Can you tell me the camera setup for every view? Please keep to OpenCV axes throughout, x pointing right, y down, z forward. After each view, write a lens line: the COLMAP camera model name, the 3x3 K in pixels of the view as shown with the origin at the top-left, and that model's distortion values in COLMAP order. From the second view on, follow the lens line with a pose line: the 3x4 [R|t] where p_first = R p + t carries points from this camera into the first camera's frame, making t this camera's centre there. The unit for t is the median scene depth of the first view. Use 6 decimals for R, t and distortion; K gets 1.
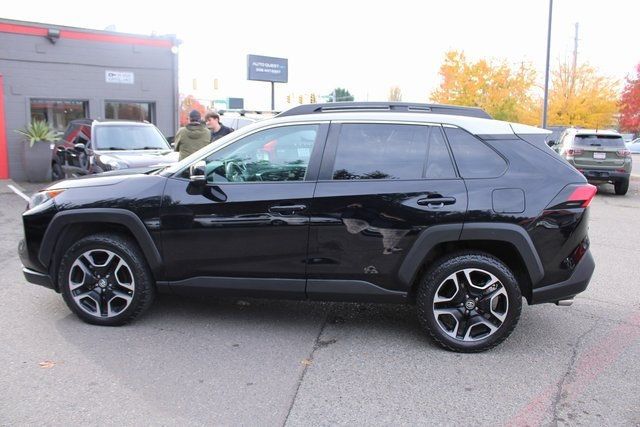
lens RADIAL K [[522.1, 0, 323.8], [0, 522.1, 210.8], [0, 0, 1]] dist [-0.166157, 0.132253]
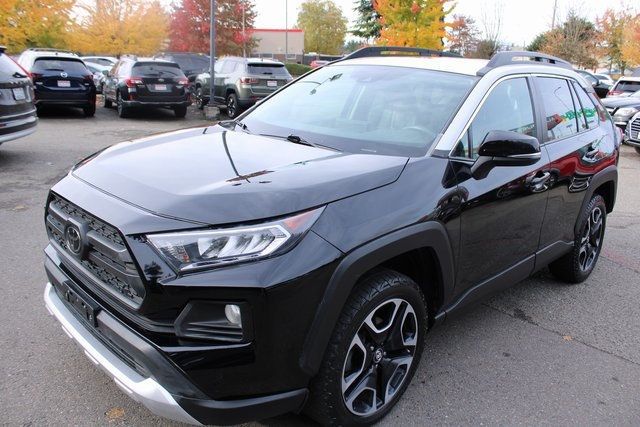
lens RADIAL K [[522.1, 0, 315.3], [0, 522.1, 212.9], [0, 0, 1]] dist [-0.166157, 0.132253]
pose [[0.645775, -0.196524, 0.737803, -0.879926], [0.084559, 0.978771, 0.186698, -0.130059], [-0.758831, -0.058178, 0.648684, 0.688161]]
